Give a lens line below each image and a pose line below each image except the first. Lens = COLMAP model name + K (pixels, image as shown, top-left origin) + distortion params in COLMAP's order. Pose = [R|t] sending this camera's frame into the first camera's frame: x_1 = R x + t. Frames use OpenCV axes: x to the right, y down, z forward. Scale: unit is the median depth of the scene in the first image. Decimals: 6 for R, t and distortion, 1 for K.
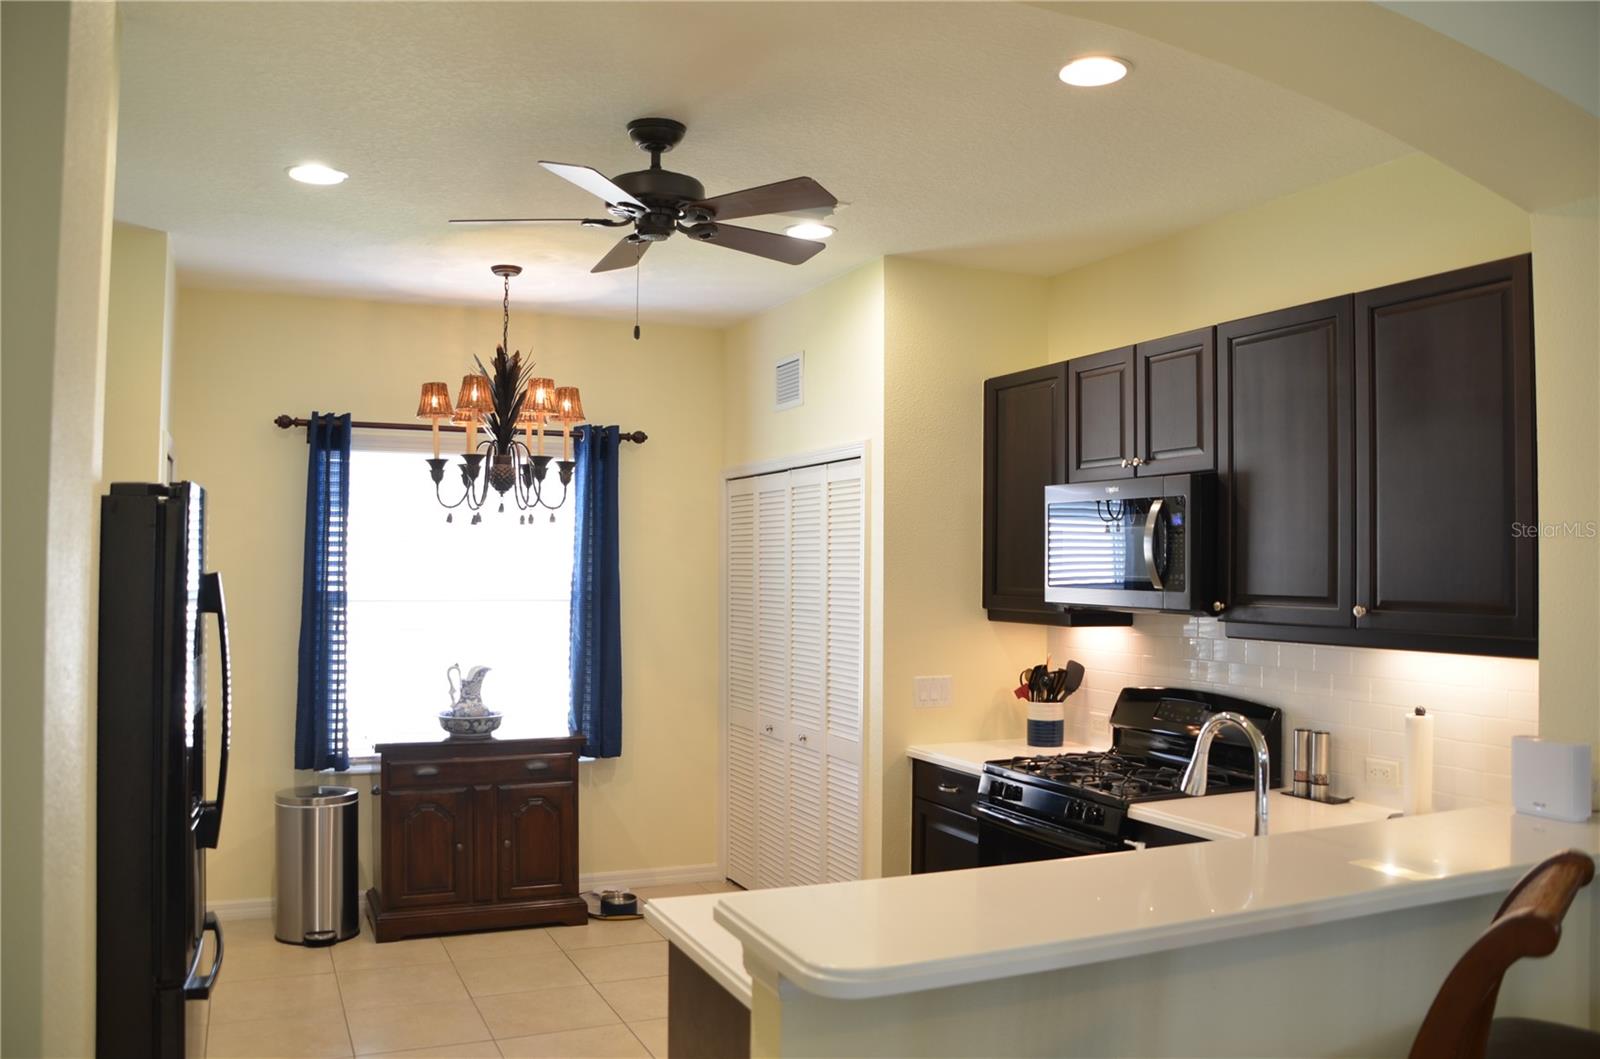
lens RADIAL K [[1270.5, 0, 794.0], [0, 1270.5, 524.4], [0, 0, 1]] dist [-0.166682, 0.130712]
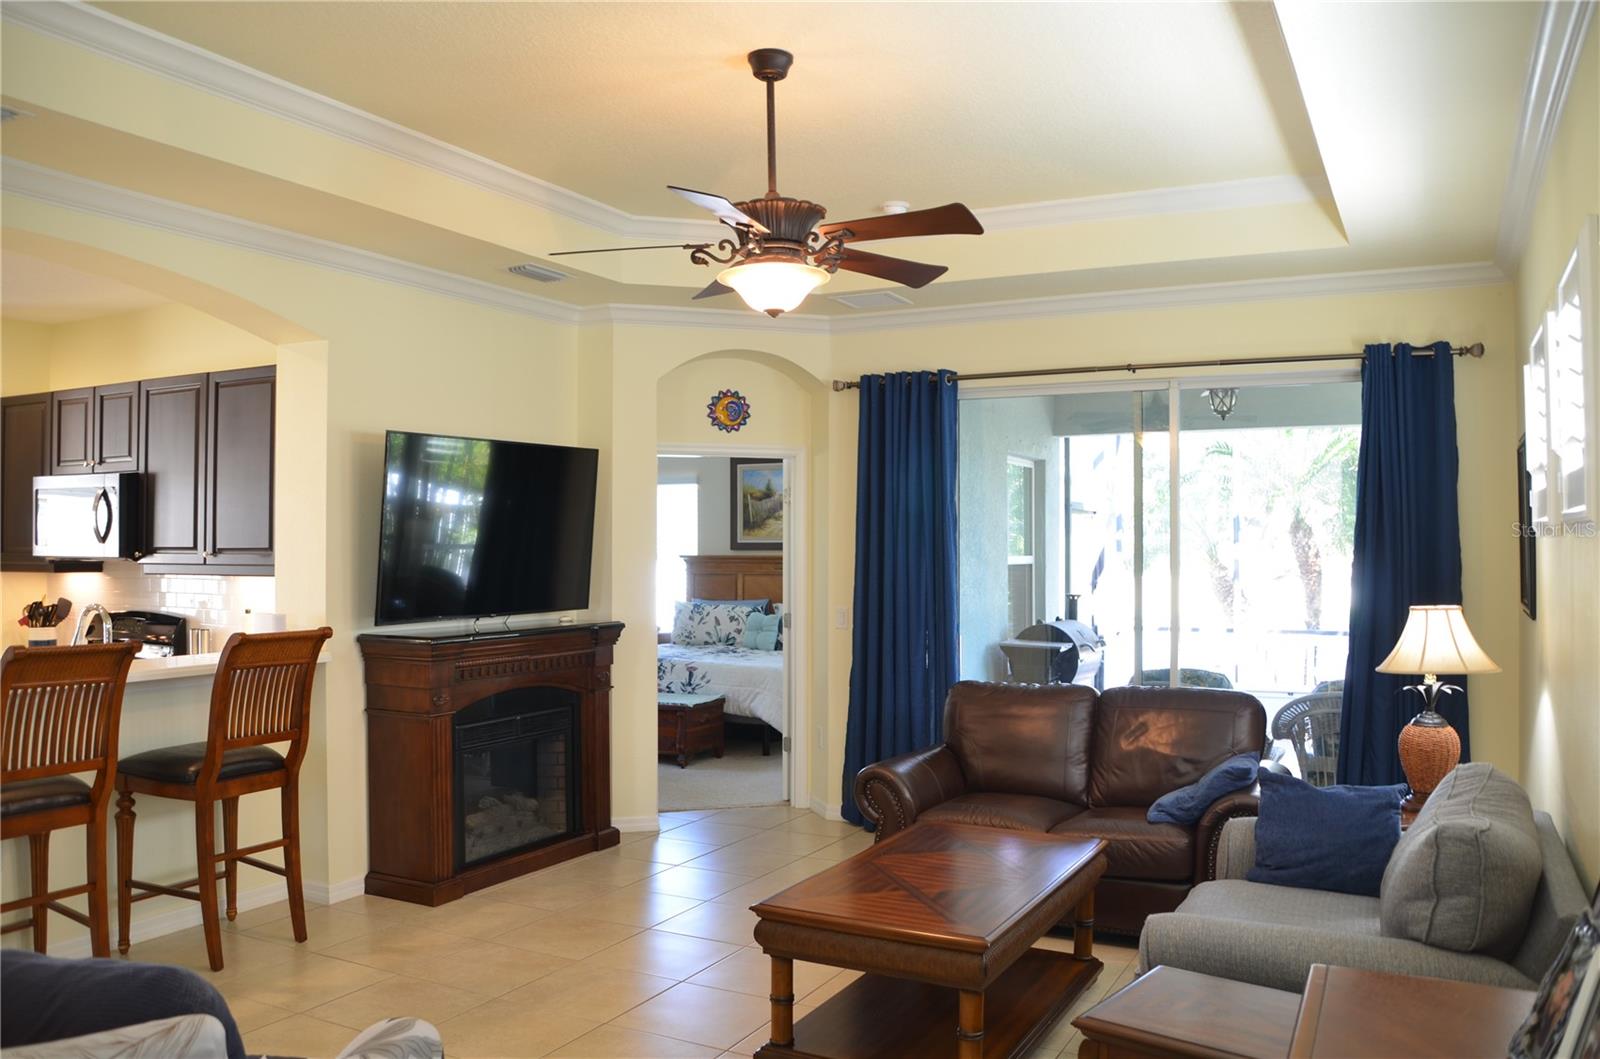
lens RADIAL K [[1270.5, 0, 794.0], [0, 1270.5, 524.4], [0, 0, 1]] dist [-0.166682, 0.130712]
pose [[0.785055, 0.000703, 0.619425, 0.016757], [-0.011866, 0.999833, 0.013905, -0.004592], [-0.619312, -0.018266, 0.784932, -0.585248]]
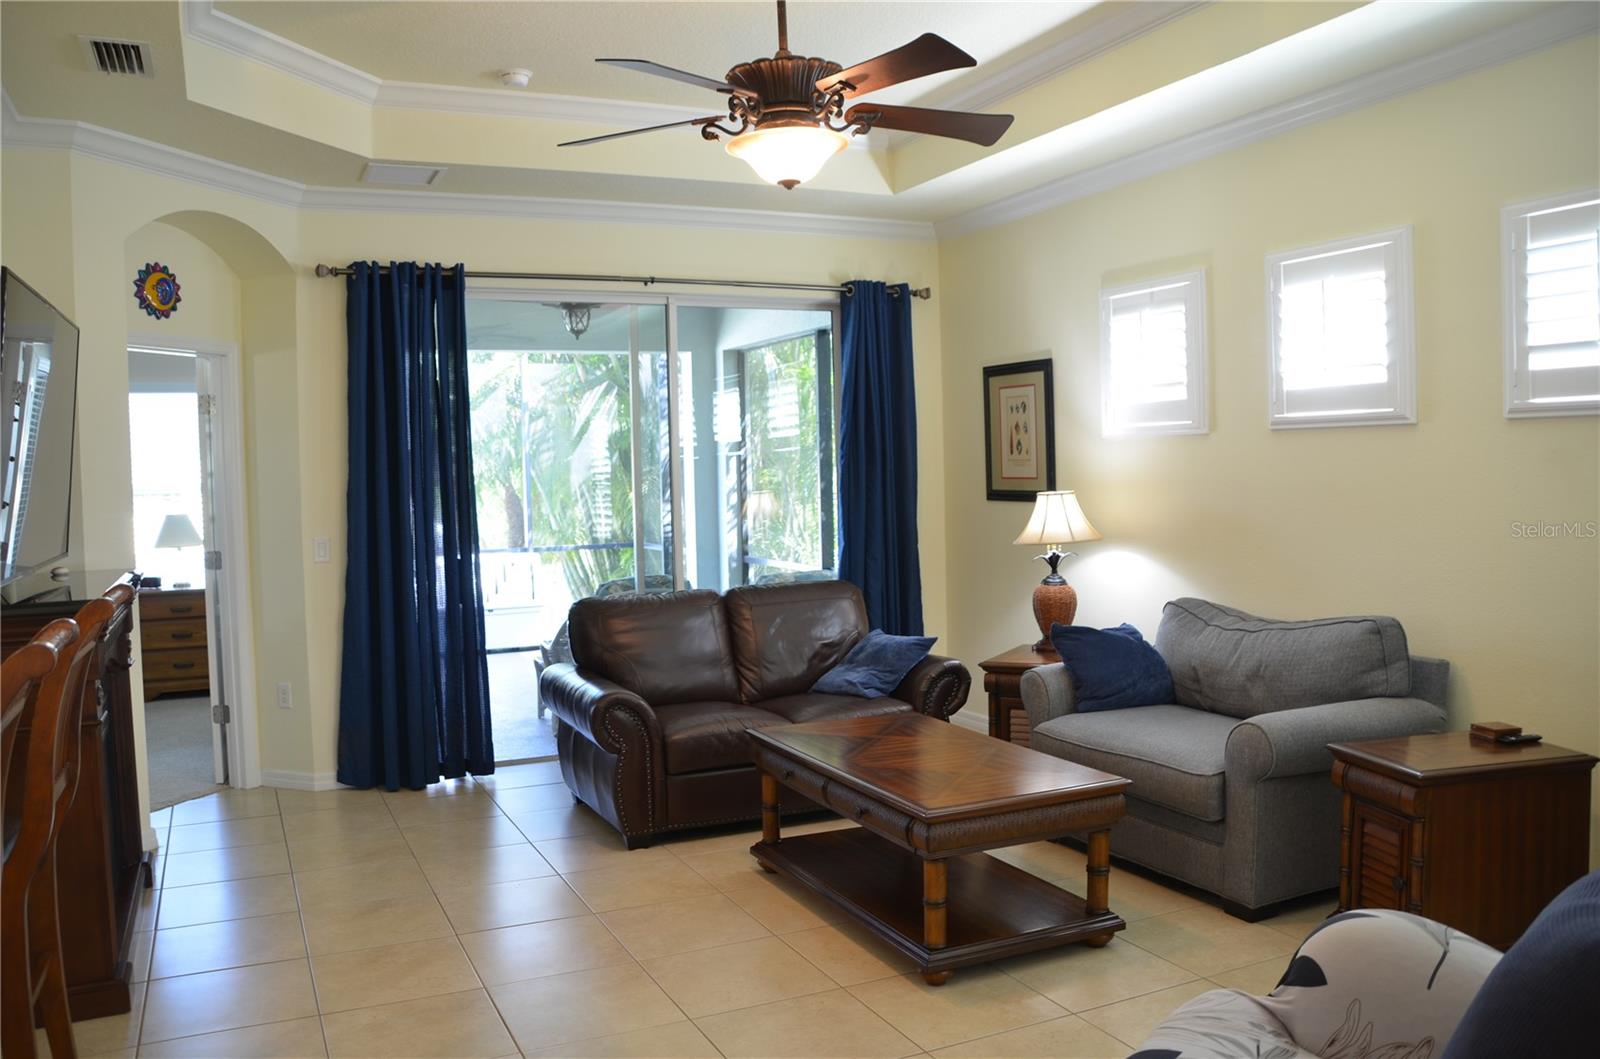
lens RADIAL K [[1270.5, 0, 794.0], [0, 1270.5, 524.4], [0, 0, 1]] dist [-0.166682, 0.130712]
pose [[-0.018642, -0.052214, 0.998462, -0.230639], [-0.007226, 0.998616, 0.052087, 0.031055], [-0.999800, -0.006244, -0.018993, 0.066553]]
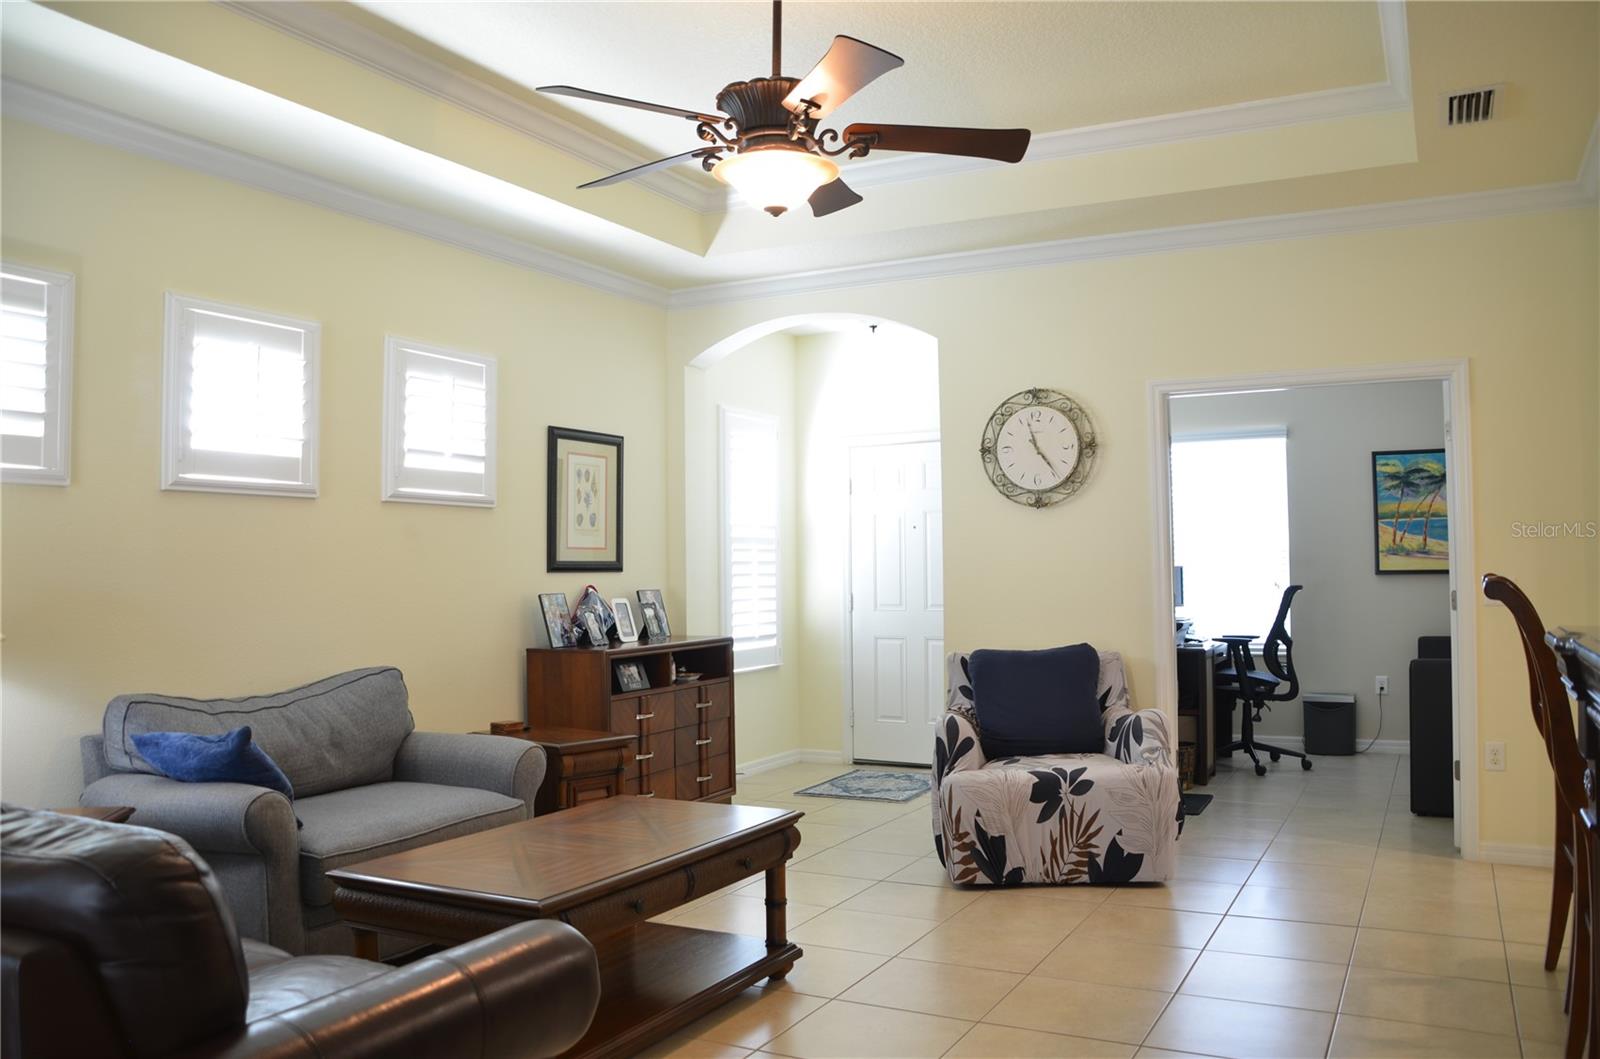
lens RADIAL K [[1270.5, 0, 794.0], [0, 1270.5, 524.4], [0, 0, 1]] dist [-0.166682, 0.130712]
pose [[-0.788717, -0.026429, -0.614189, 0.933256], [0.017049, 0.997751, -0.064828, 0.092865], [0.614521, -0.061602, -0.786492, 0.617776]]
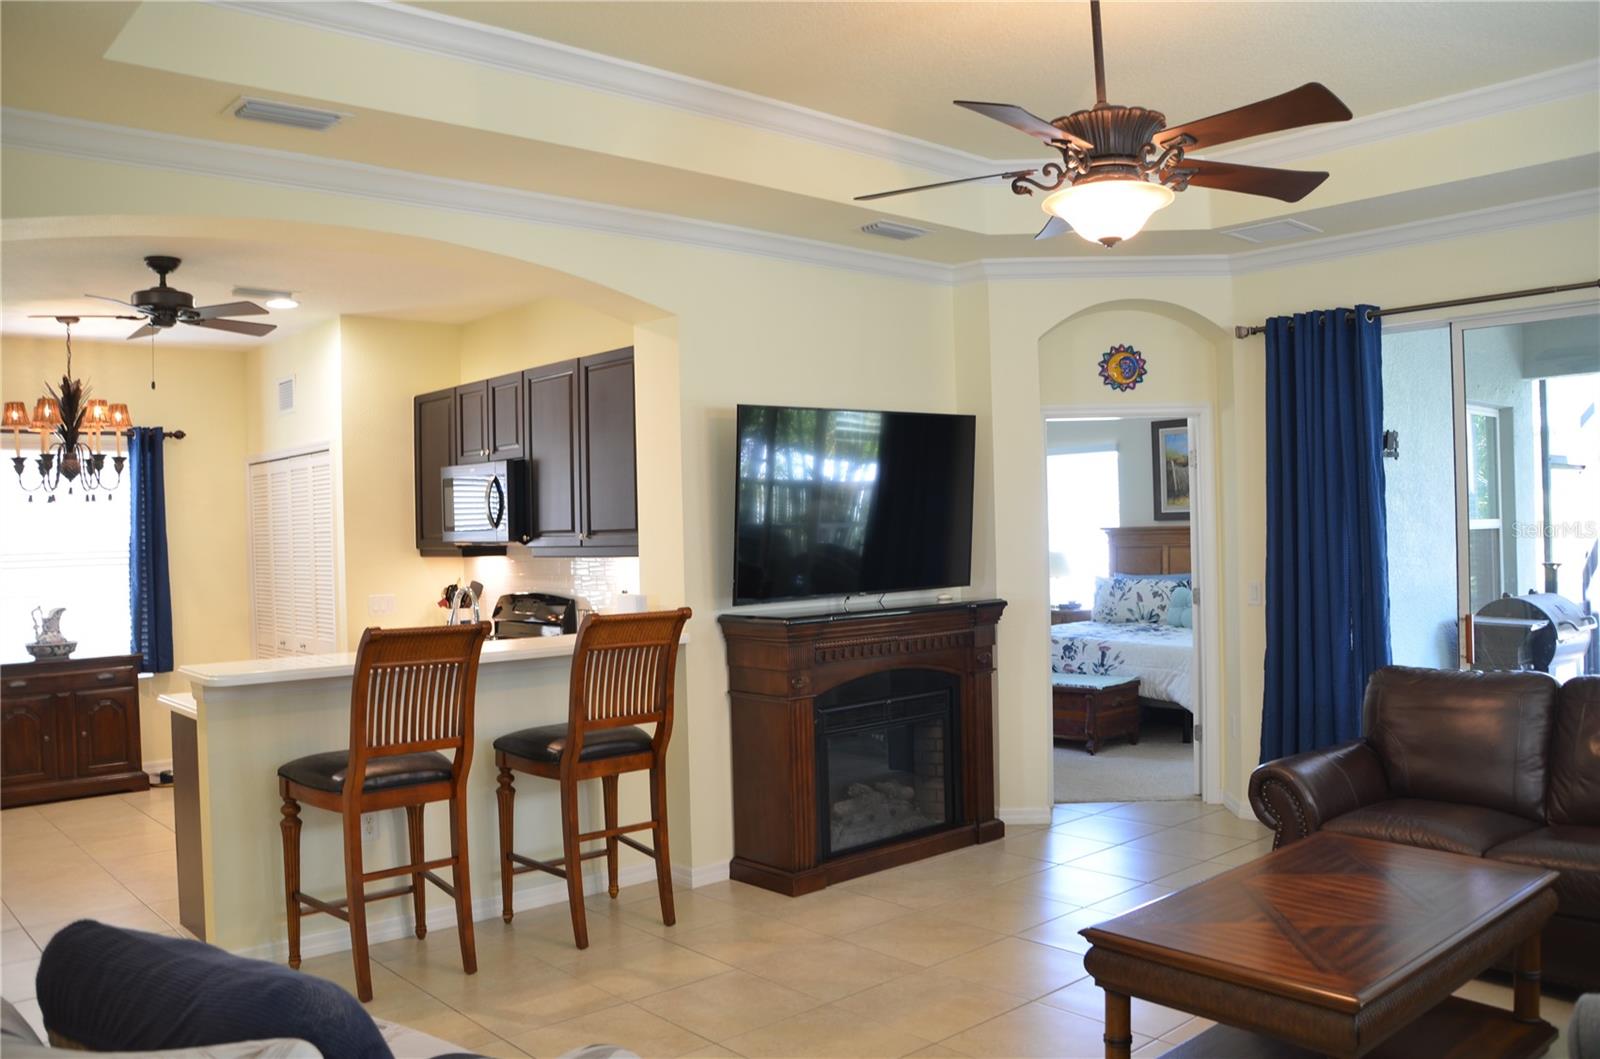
lens RADIAL K [[1270.5, 0, 794.0], [0, 1270.5, 524.4], [0, 0, 1]] dist [-0.166682, 0.130712]
pose [[0.952861, -0.031518, 0.301766, 0.128337], [0.023368, 0.999259, 0.030580, 0.002184], [-0.302507, -0.022087, 0.952891, -0.547567]]
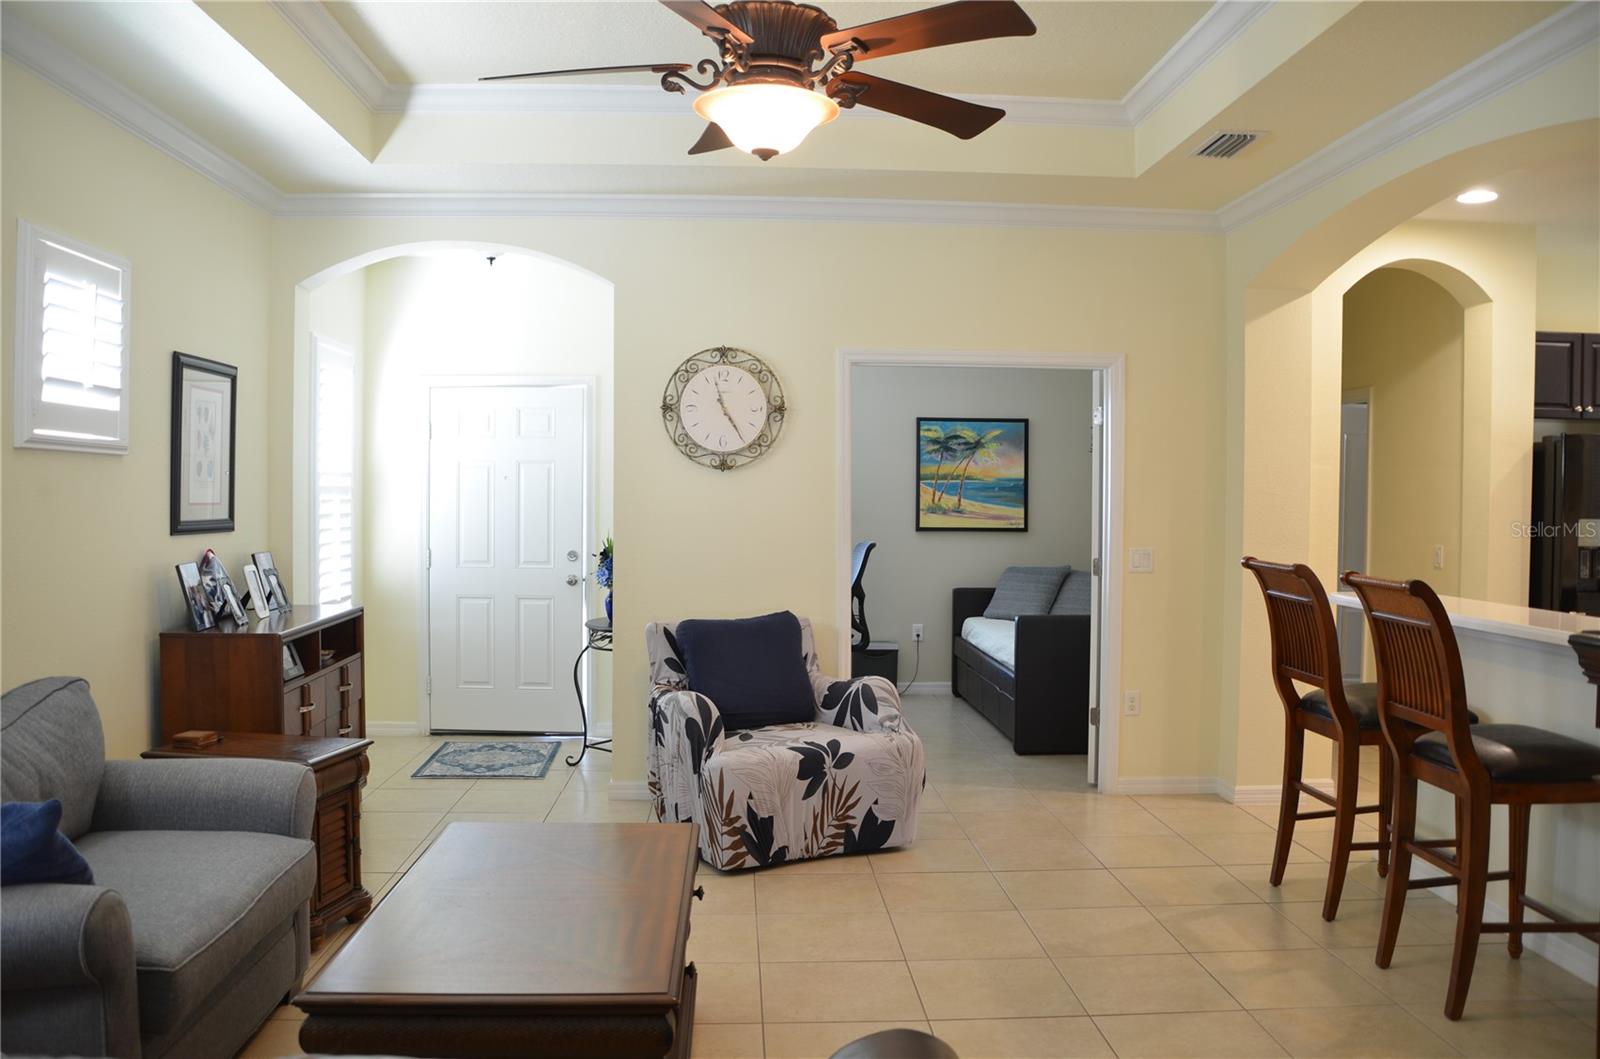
lens RADIAL K [[1270.5, 0, 794.0], [0, 1270.5, 524.4], [0, 0, 1]] dist [-0.166682, 0.130712]
pose [[-0.358053, 0.006502, -0.933679, 1.084669], [0.012740, 0.999917, 0.002078, 0.051002], [0.933614, -0.011151, -0.358106, 0.293358]]
